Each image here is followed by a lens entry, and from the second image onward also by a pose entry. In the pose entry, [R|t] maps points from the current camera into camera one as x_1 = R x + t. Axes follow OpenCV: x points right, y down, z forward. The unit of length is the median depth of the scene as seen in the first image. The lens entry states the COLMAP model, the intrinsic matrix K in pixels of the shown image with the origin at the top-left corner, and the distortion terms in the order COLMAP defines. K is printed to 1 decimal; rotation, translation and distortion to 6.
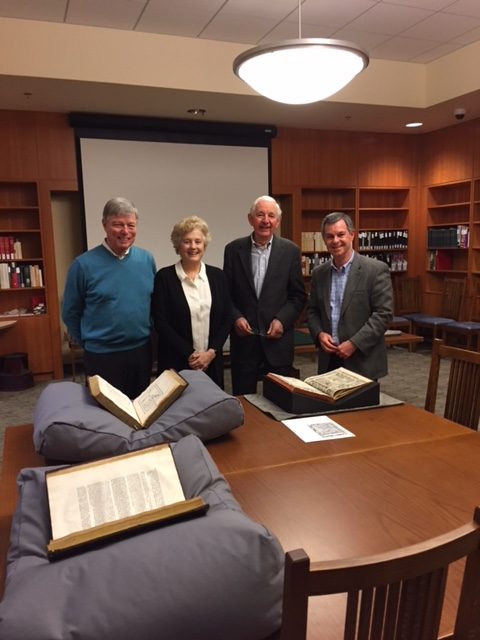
lens RADIAL K [[548.9, 0, 237.2], [0, 548.9, 317.2], [0, 0, 1]] dist [0.063562, -0.106191]
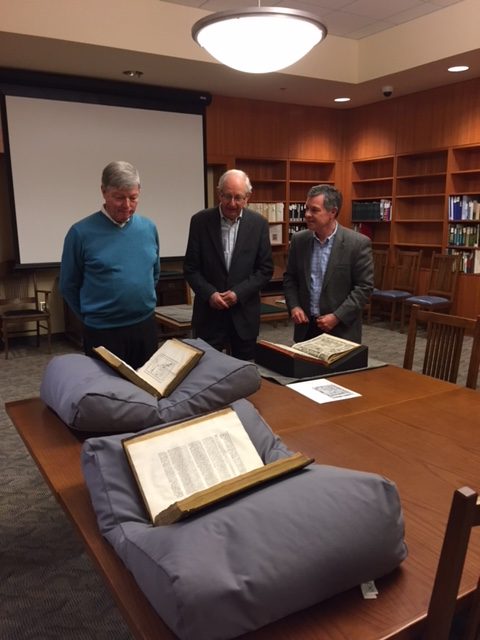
lens RADIAL K [[548.9, 0, 238.3], [0, 548.9, 318.7], [0, 0, 1]] dist [0.063562, -0.106191]
pose [[0.984205, -0.017681, 0.176149, -0.179164], [0.008028, 0.998434, 0.055361, 0.003804], [-0.176852, -0.053072, 0.982806, -0.003282]]
